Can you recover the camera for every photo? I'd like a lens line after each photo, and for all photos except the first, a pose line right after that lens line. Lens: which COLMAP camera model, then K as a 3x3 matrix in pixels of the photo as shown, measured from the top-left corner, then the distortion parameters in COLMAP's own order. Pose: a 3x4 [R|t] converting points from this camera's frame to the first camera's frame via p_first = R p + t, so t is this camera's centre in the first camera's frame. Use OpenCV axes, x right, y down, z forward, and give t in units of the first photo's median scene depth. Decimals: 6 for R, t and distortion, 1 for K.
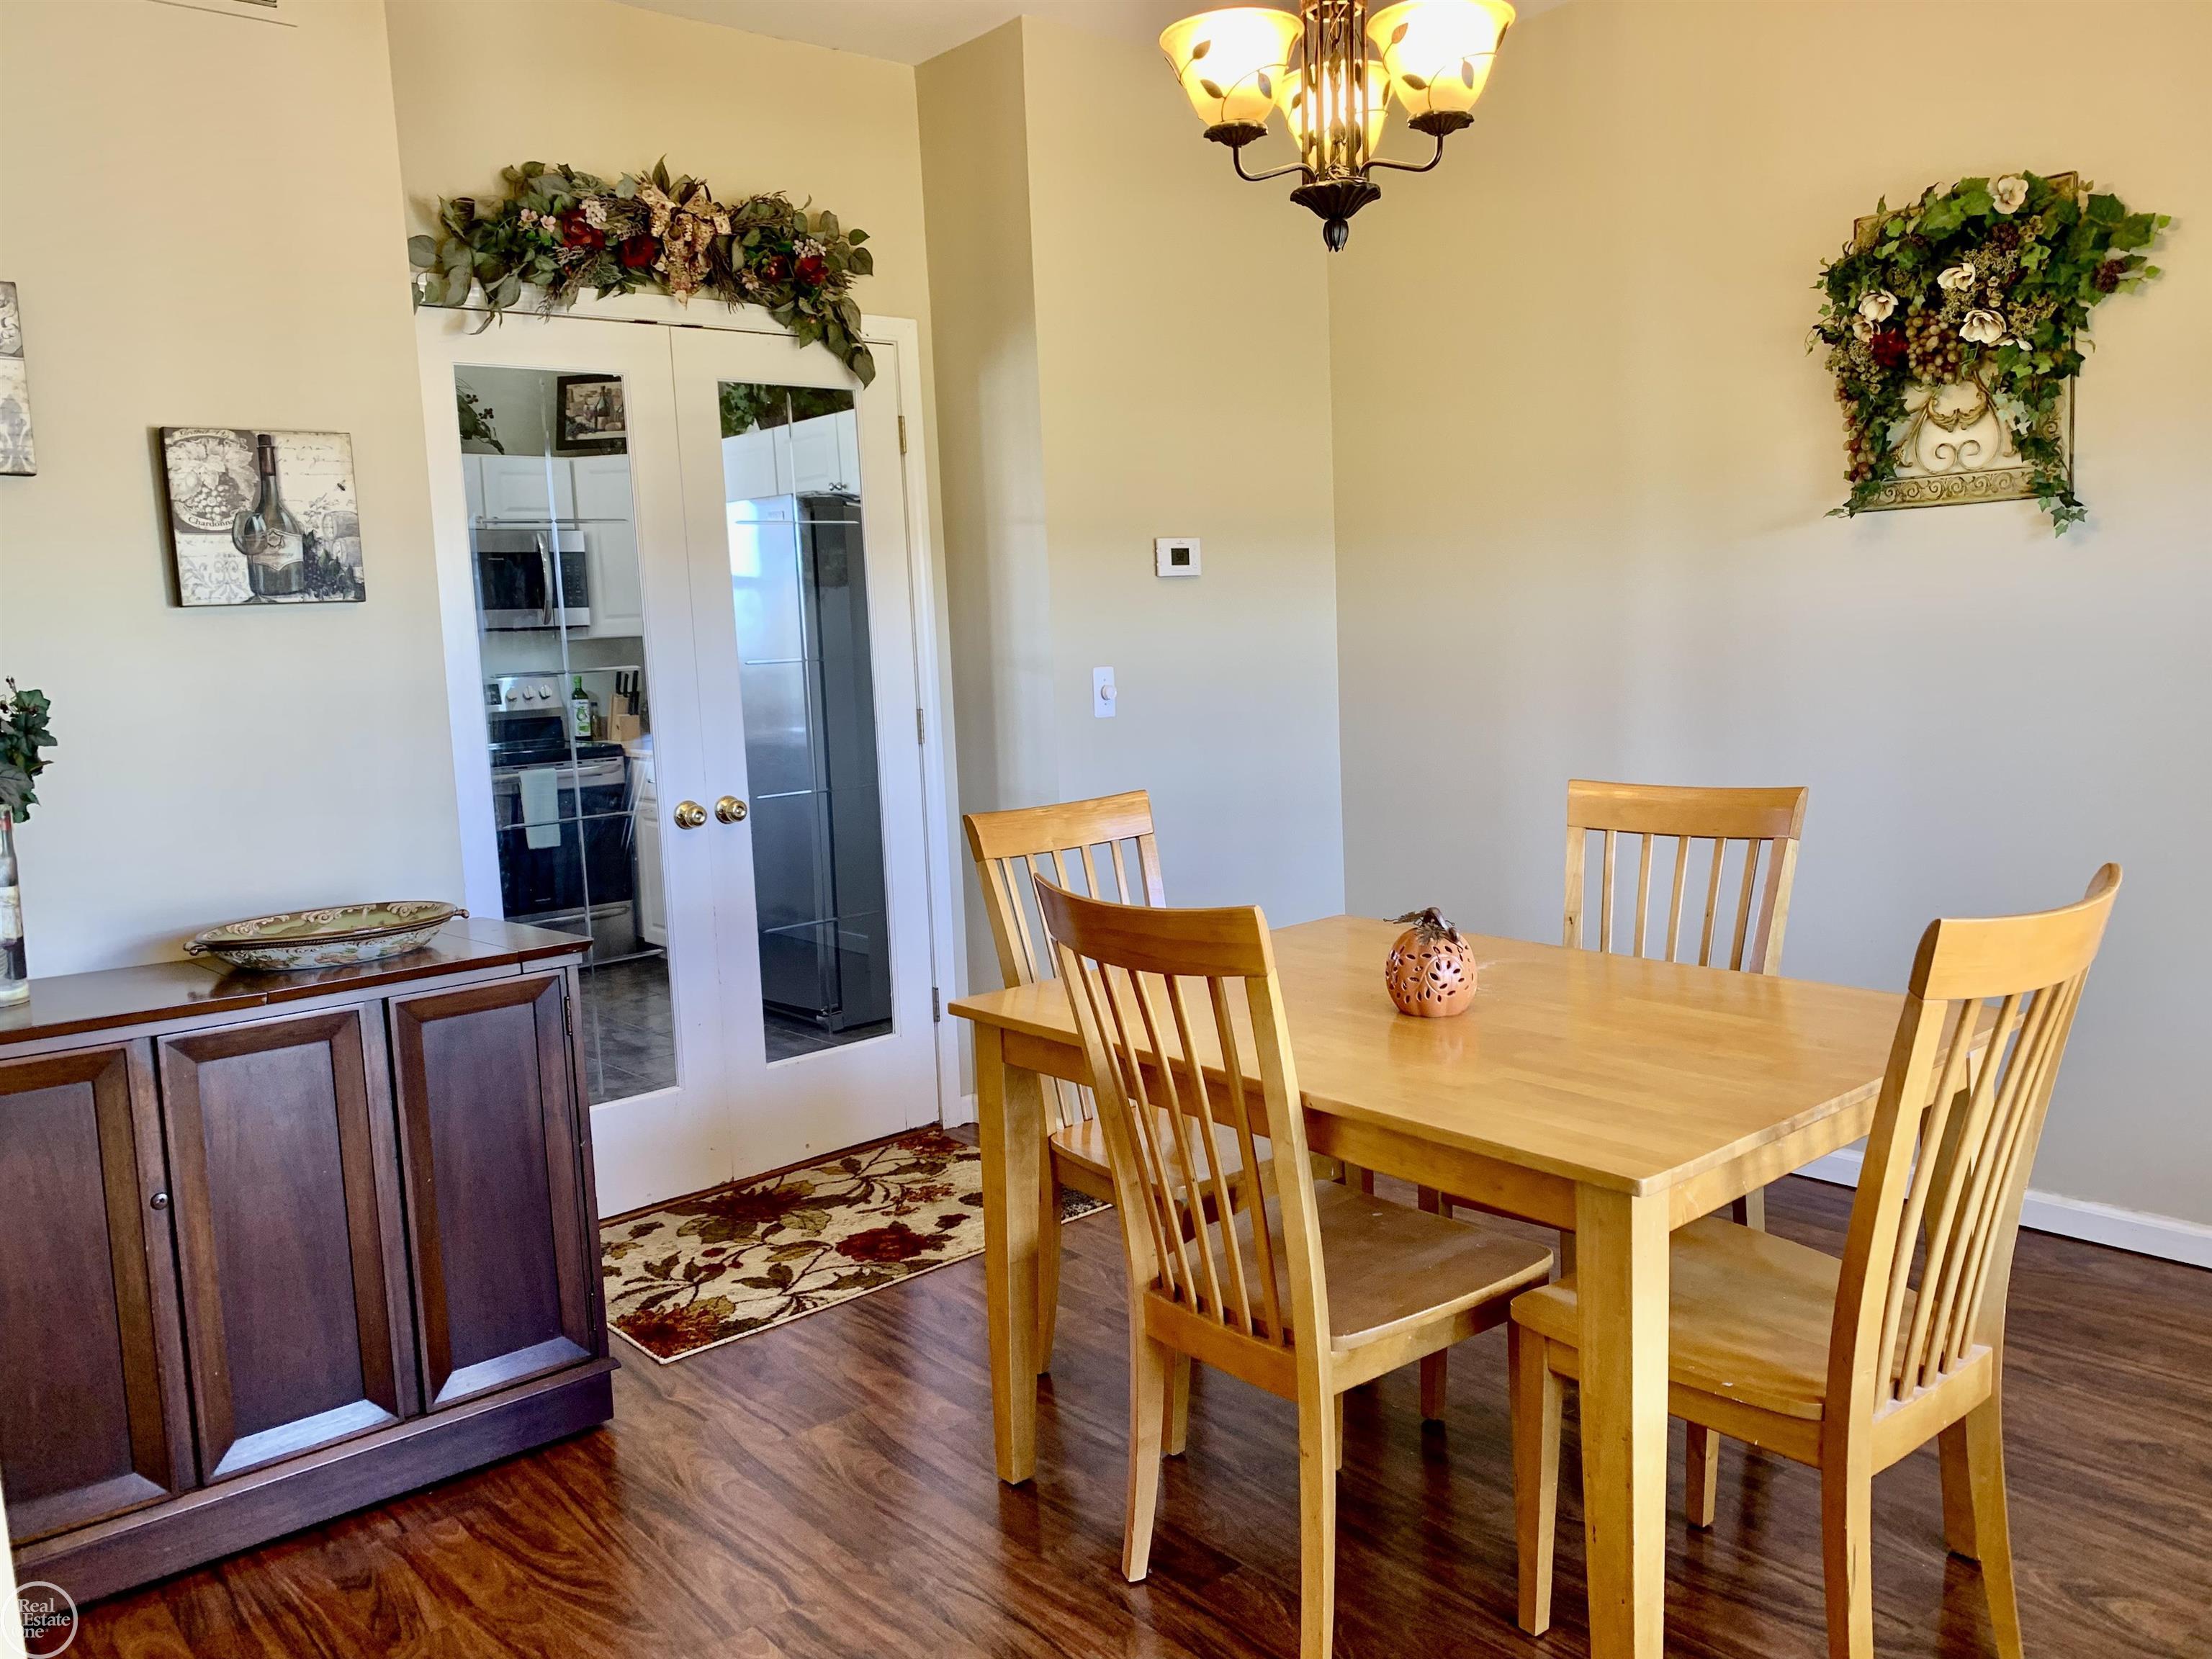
lens RADIAL K [[1702.3, 0, 1105.1], [0, 1702.3, 829.6], [0, 0, 1]] dist [0.032706, -0.012812]
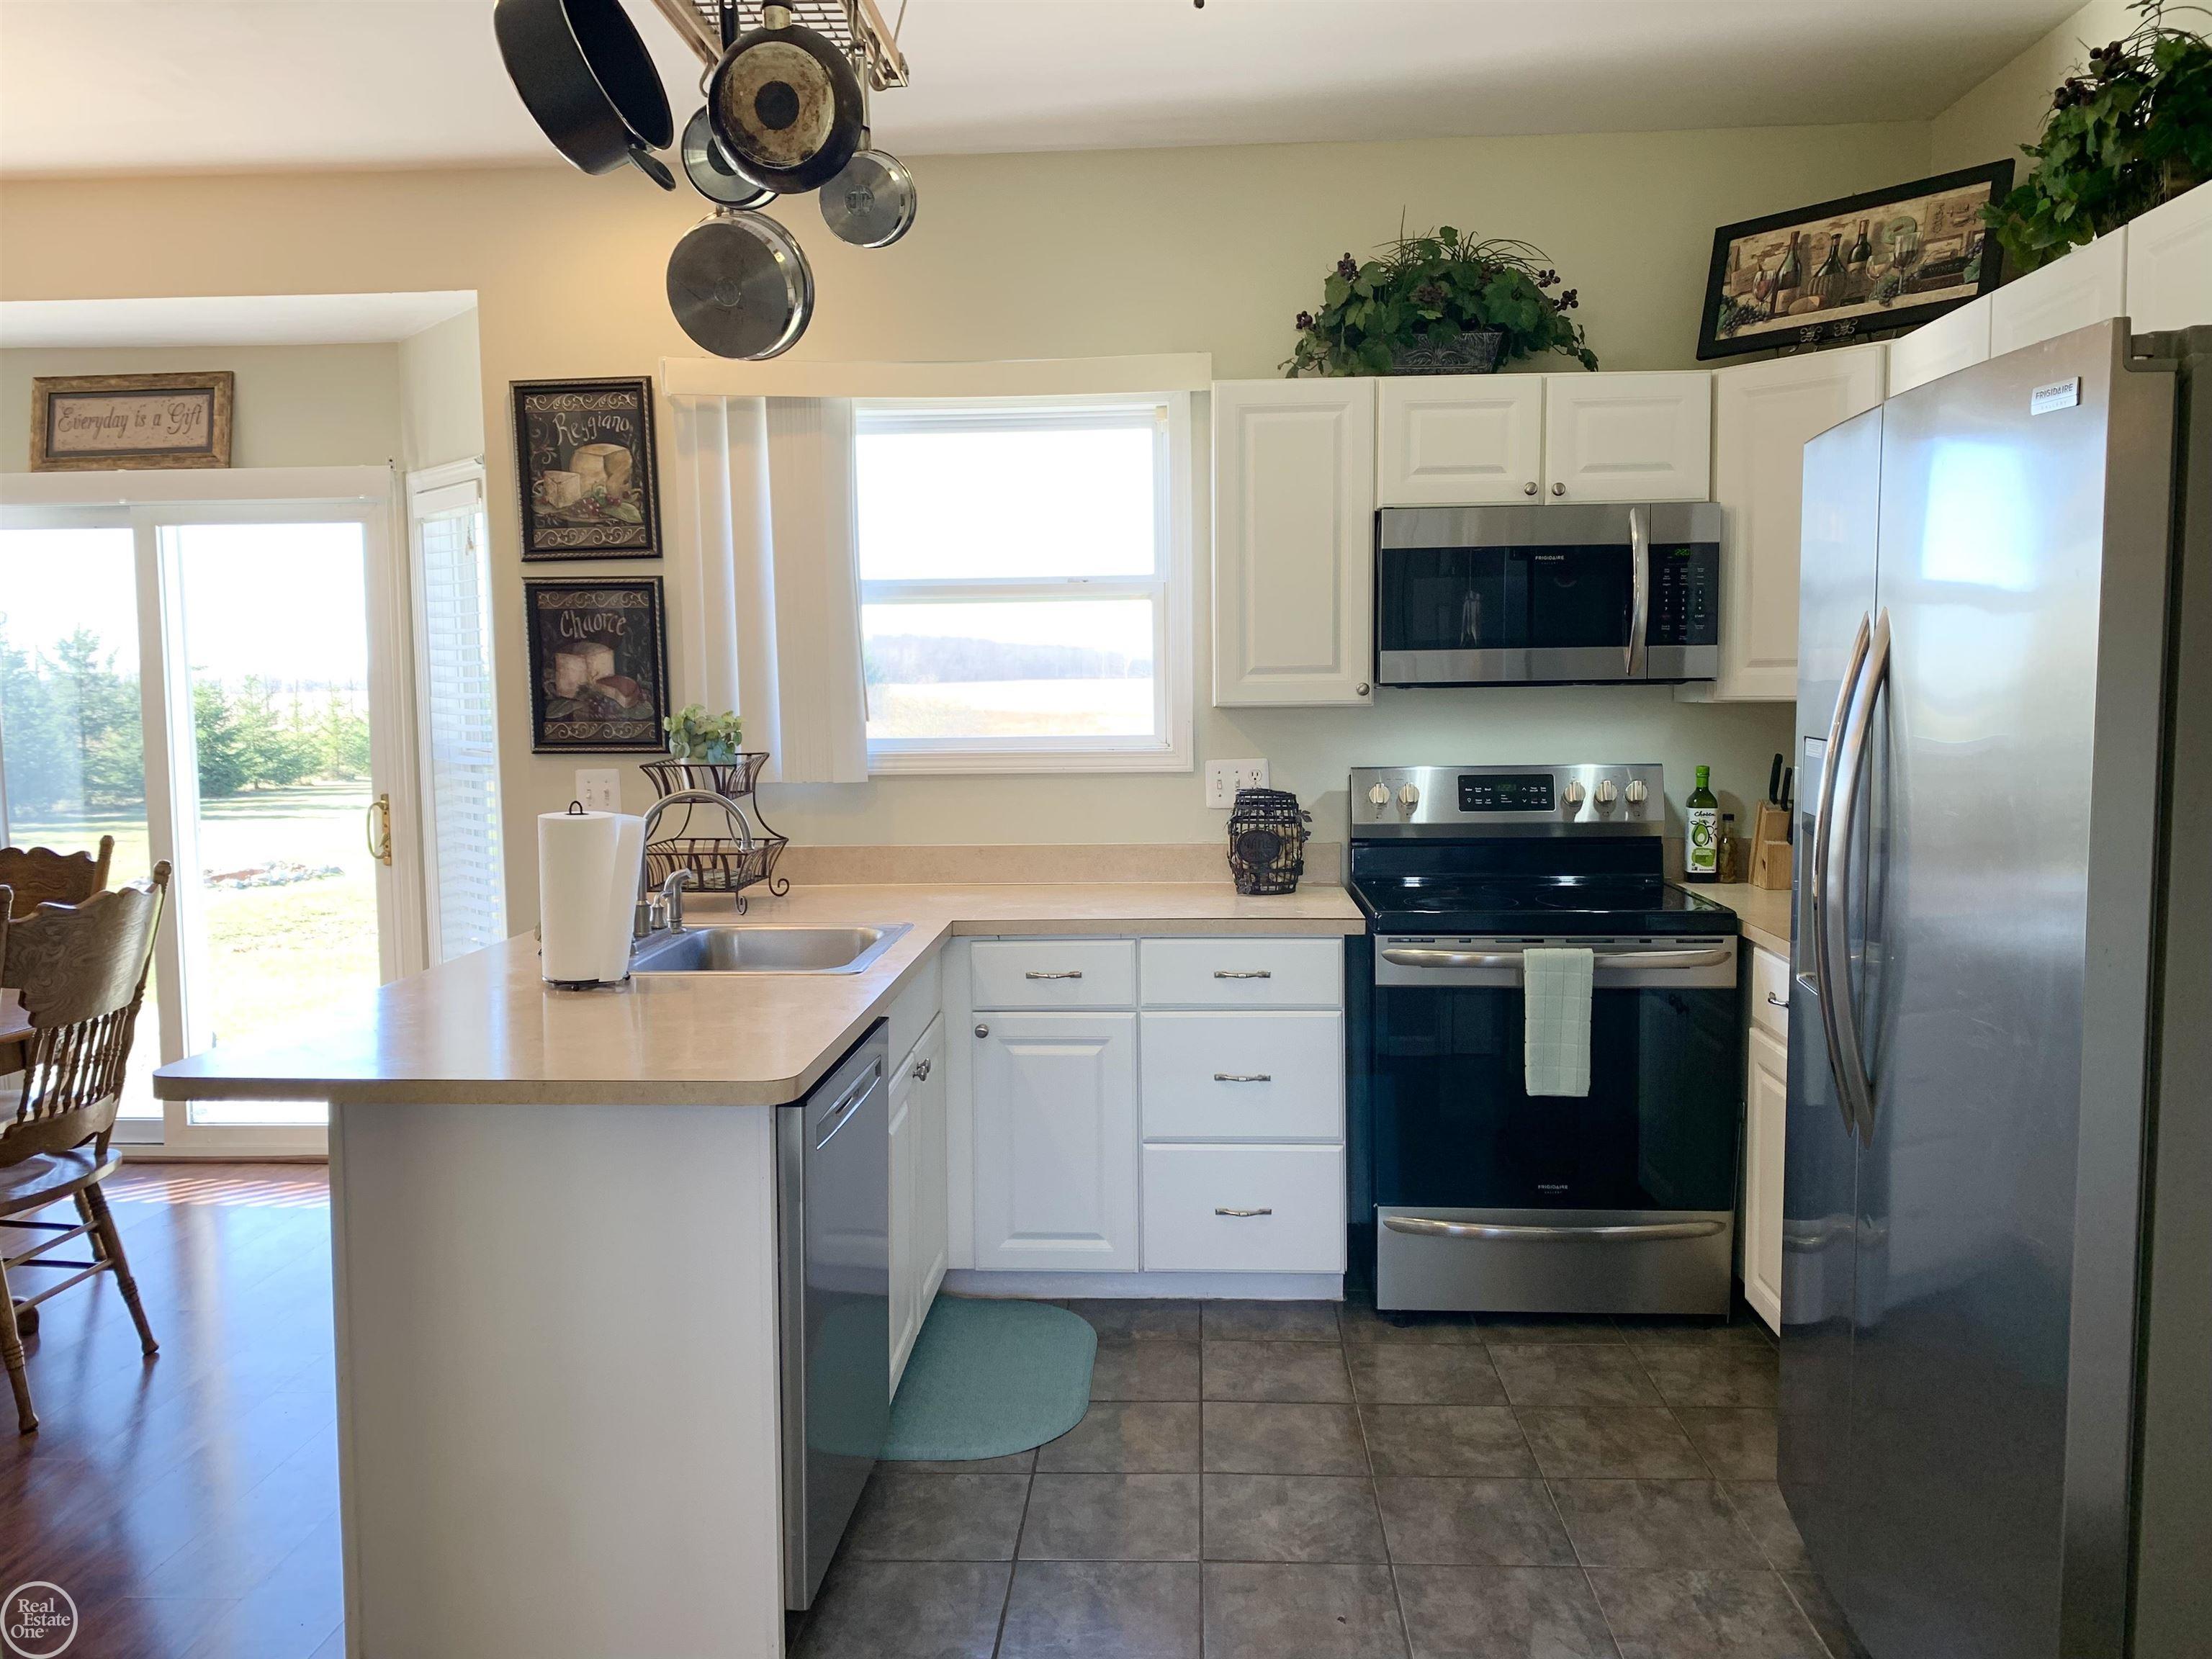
lens RADIAL K [[1702.3, 0, 1109.5], [0, 1702.3, 817.0], [0, 0, 1]] dist [0.032706, -0.012812]
pose [[0.736264, 0.083249, -0.671555, -0.076486], [-0.099882, 0.994903, 0.013827, -0.063793], [0.669283, 0.056896, 0.740826, 0.471351]]
